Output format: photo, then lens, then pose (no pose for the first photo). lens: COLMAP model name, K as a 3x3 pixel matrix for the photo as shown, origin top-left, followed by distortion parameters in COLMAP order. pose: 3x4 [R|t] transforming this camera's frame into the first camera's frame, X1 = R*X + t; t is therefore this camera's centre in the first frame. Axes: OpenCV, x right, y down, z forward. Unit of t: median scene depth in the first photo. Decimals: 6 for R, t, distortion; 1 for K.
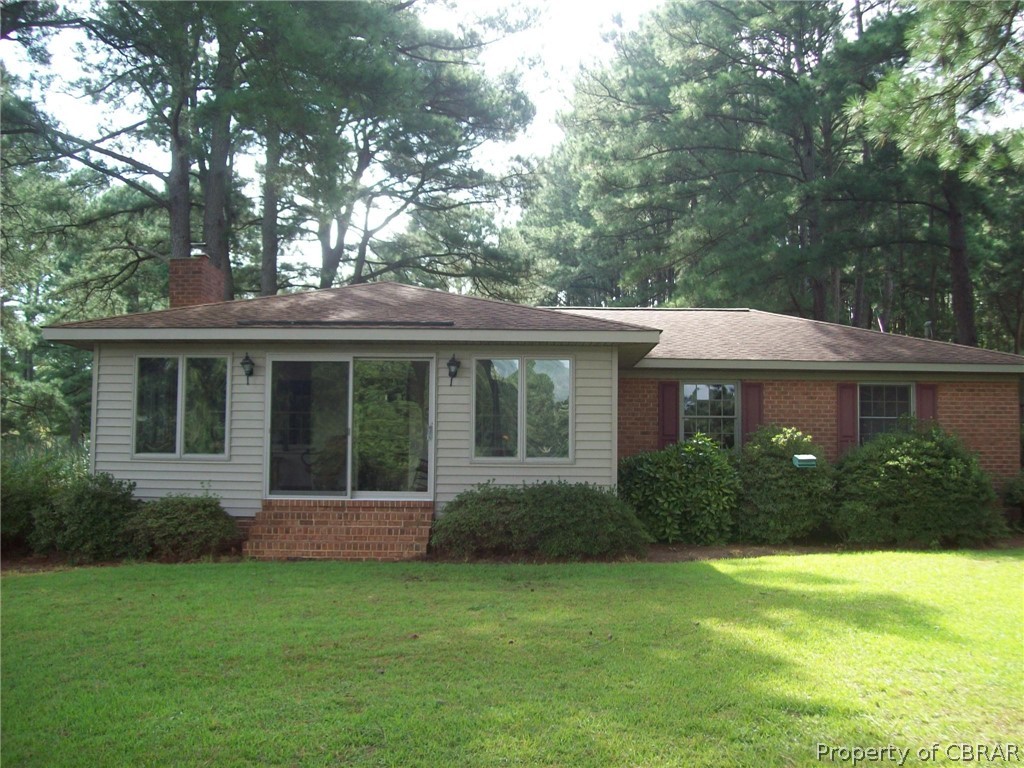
lens RADIAL K [[1079.0, 0, 512.0], [0, 1079.0, 384.0], [0, 0, 1]] dist [-0.152228, 0.023867]
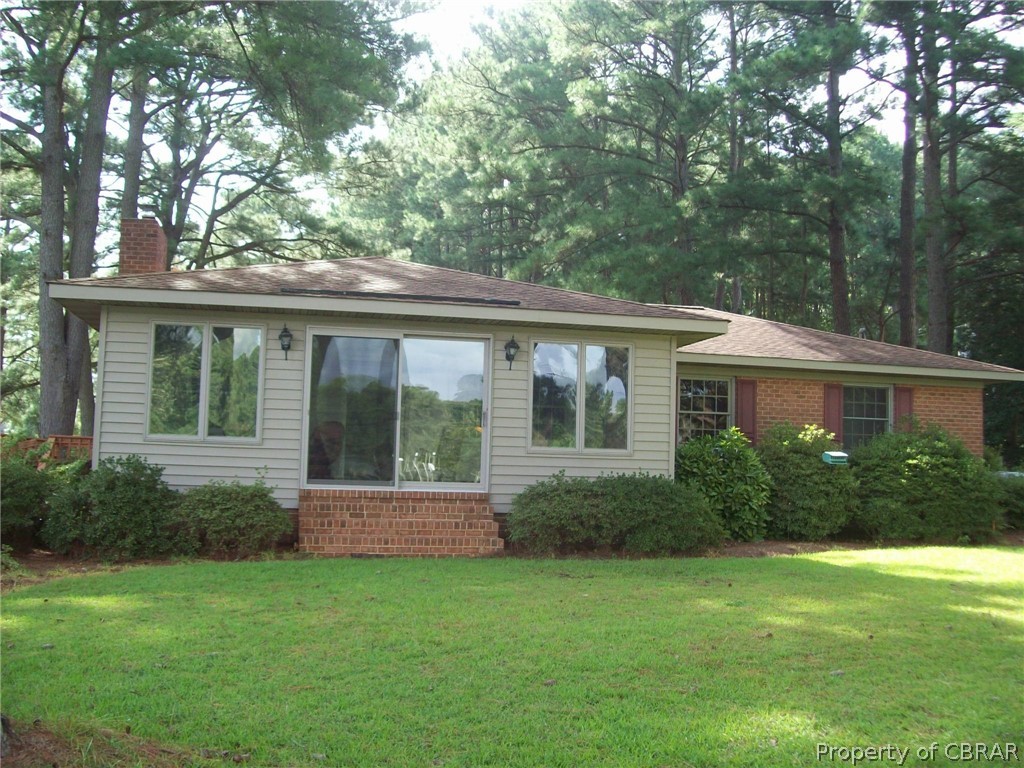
lens RADIAL K [[1079.0, 0, 512.0], [0, 1079.0, 384.0], [0, 0, 1]] dist [-0.152228, 0.023867]
pose [[0.975847, 0.034846, 0.215658, -0.253210], [-0.035139, 0.999379, -0.002477, 0.016119], [-0.215610, -0.005161, 0.976466, 0.086350]]
